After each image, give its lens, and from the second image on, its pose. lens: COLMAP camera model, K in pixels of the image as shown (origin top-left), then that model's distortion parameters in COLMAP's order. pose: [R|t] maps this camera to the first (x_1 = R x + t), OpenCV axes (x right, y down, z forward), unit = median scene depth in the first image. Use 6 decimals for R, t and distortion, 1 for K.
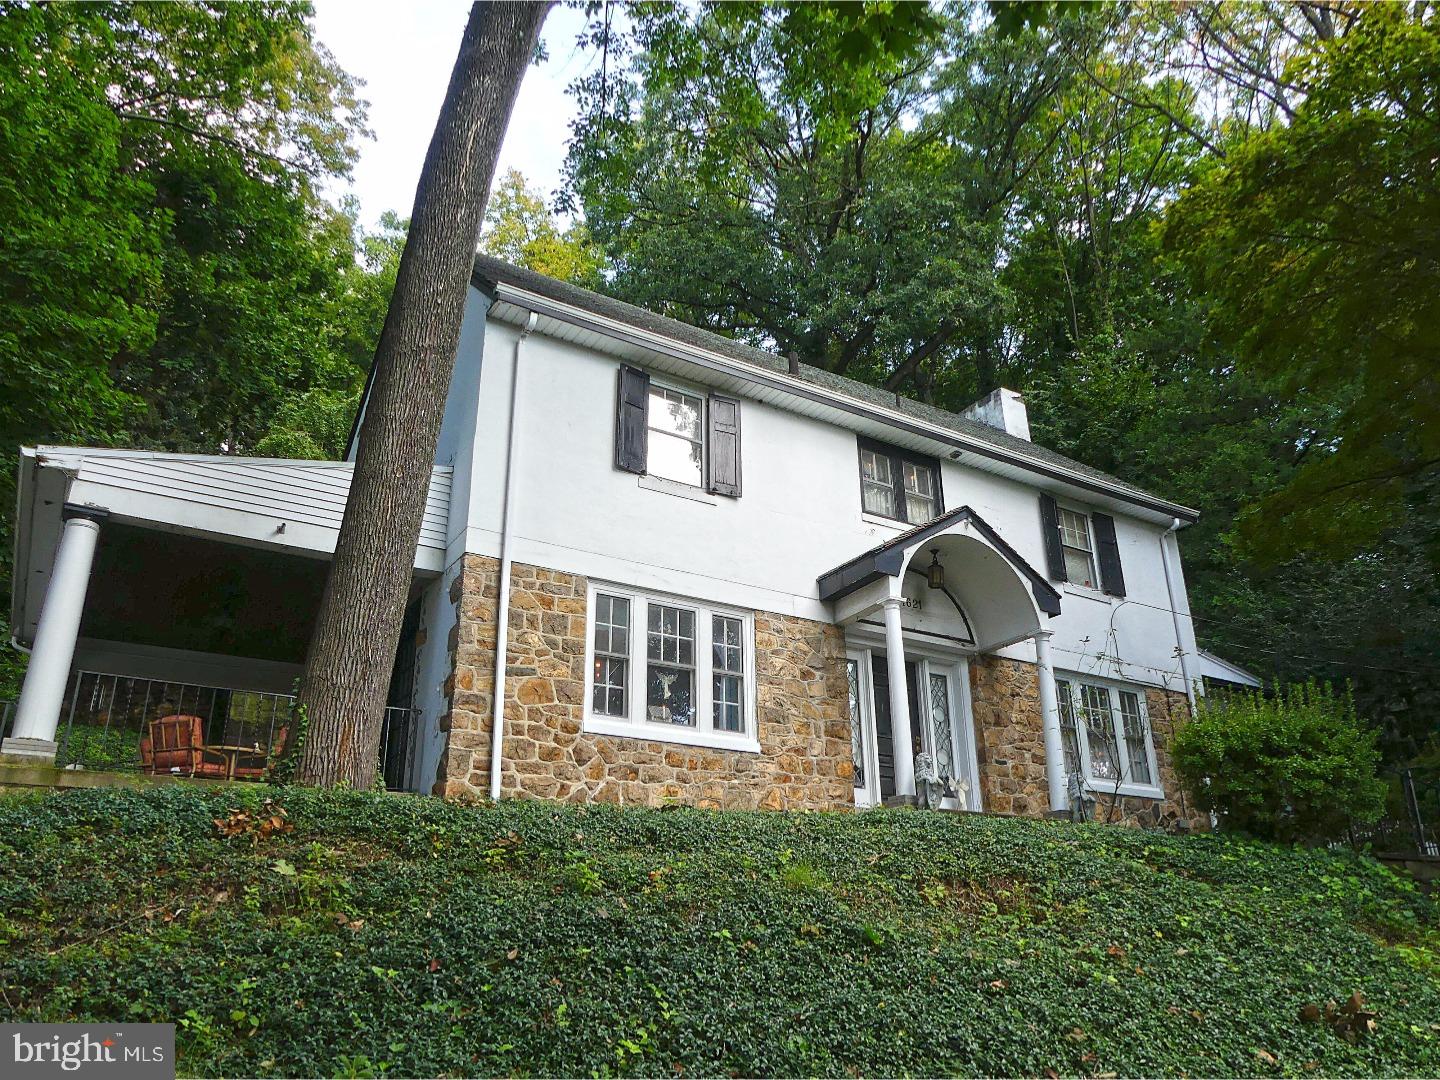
lens RADIAL K [[1076.7, 0, 724.7], [0, 1076.7, 546.2], [0, 0, 1]] dist [-0.028255, 0.009278]
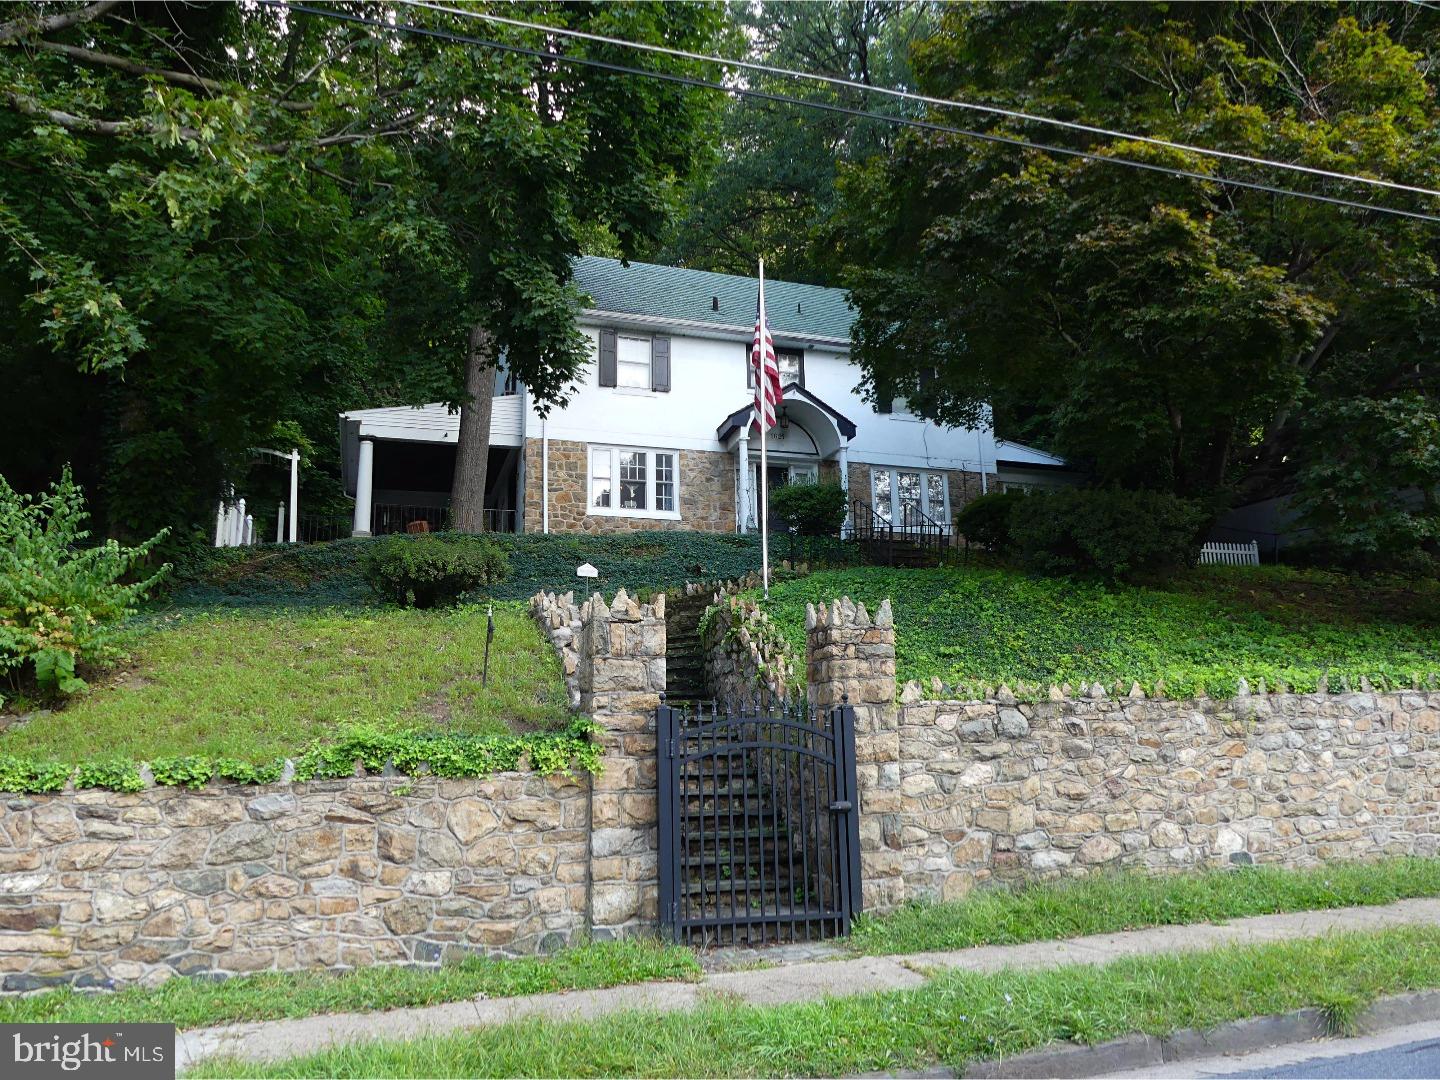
lens RADIAL K [[1076.7, 0, 714.8], [0, 1076.7, 539.6], [0, 0, 1]] dist [-0.028255, 0.009278]
pose [[0.965377, -0.061826, -0.253425, 0.596160], [0.103724, 0.982382, 0.155455, -0.079837], [0.239349, -0.176359, 0.954783, -0.915260]]
